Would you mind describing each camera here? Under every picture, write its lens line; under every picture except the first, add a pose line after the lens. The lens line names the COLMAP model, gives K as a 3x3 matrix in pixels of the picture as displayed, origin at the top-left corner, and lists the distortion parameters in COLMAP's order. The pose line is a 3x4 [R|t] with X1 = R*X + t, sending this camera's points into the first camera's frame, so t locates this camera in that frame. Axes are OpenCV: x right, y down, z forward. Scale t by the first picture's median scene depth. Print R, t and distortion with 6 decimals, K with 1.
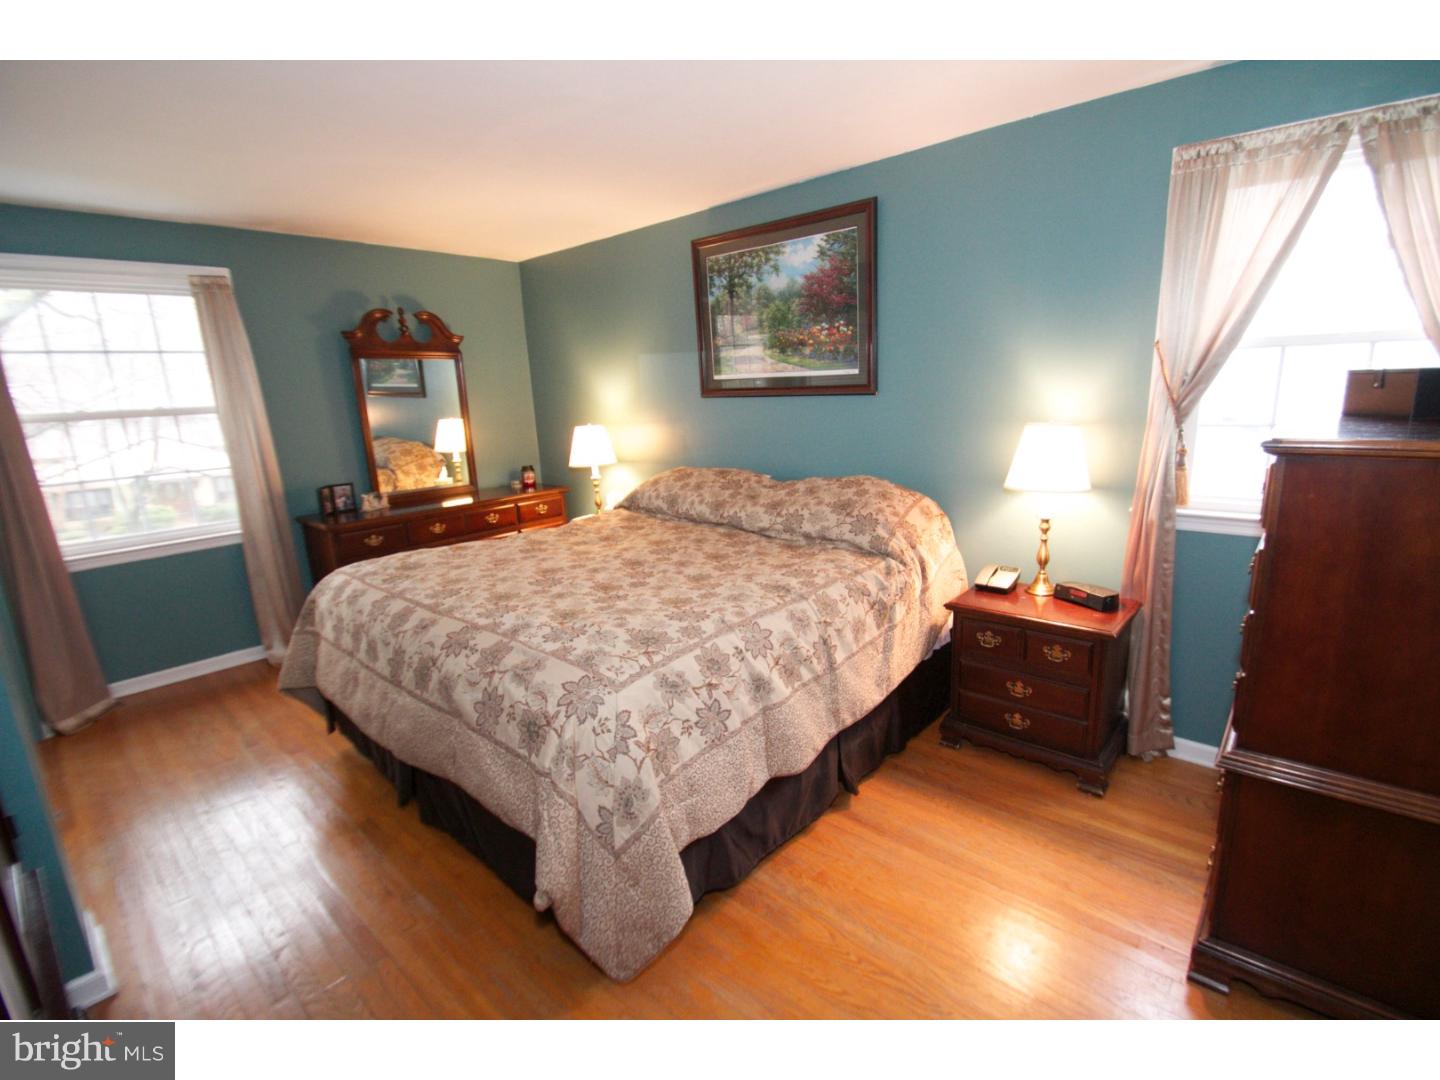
lens RADIAL K [[669.6, 0, 721.1], [0, 669.6, 537.0], [0, 0, 1]] dist [-0.000001, -0.002176]
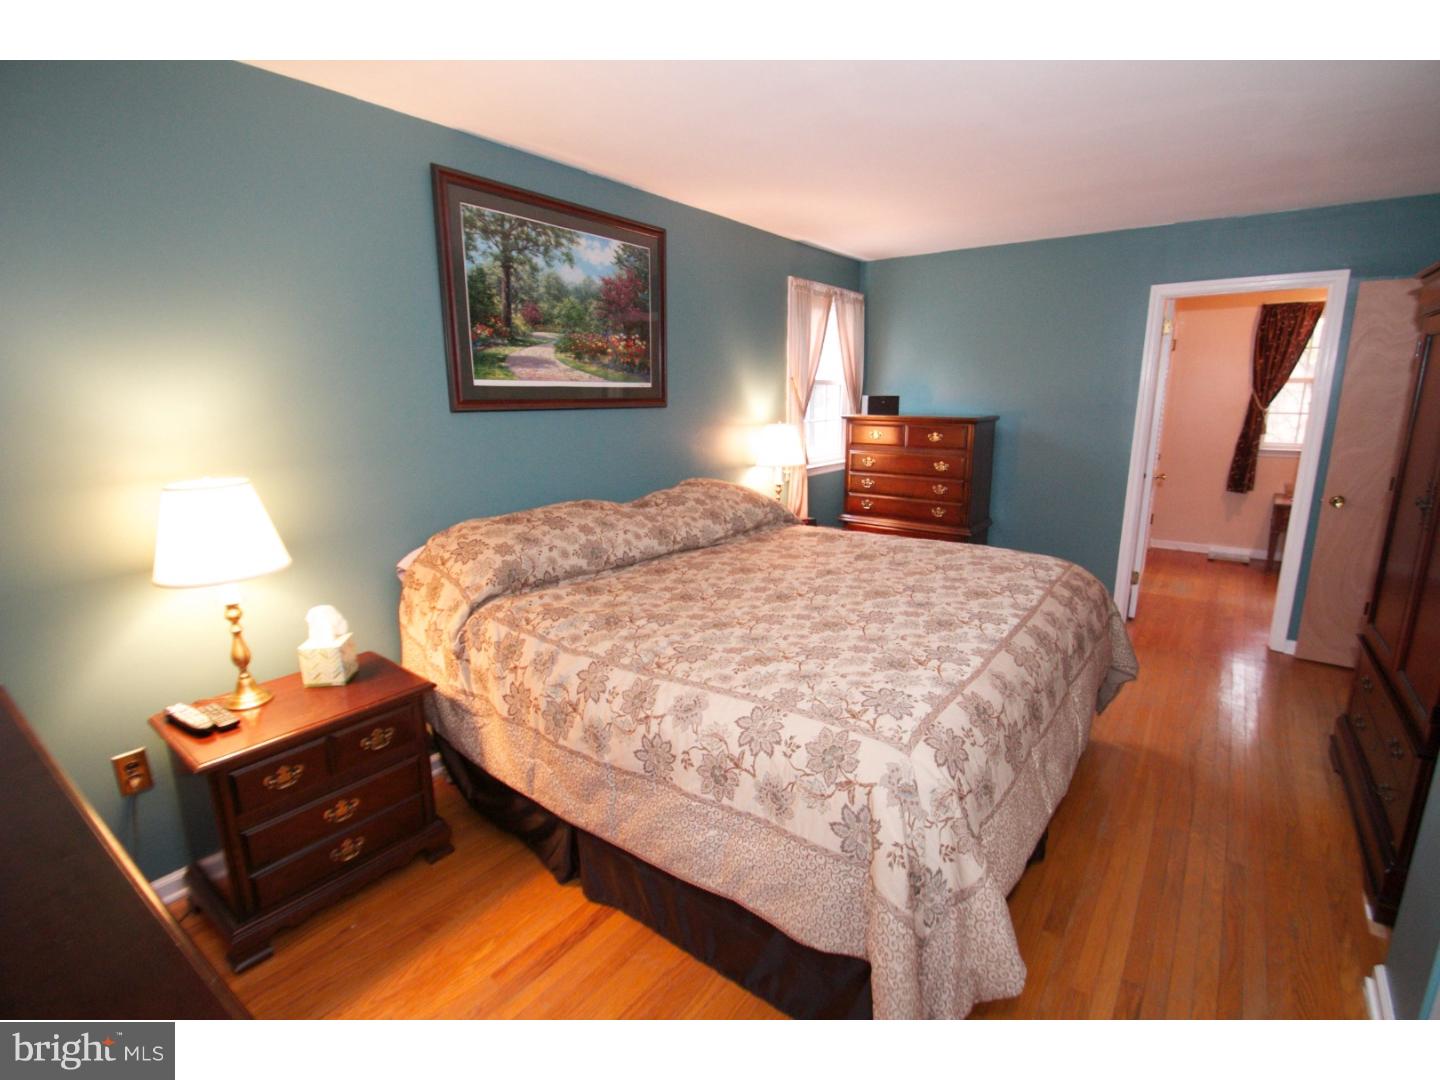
lens RADIAL K [[669.6, 0, 725.5], [0, 669.6, 539.0], [0, 0, 1]] dist [-0.000001, -0.002176]
pose [[-0.098287, -0.163070, 0.981707, -0.808765], [0.240852, 0.953257, 0.182458, -0.167687], [-0.965572, 0.254380, -0.054417, 0.930288]]
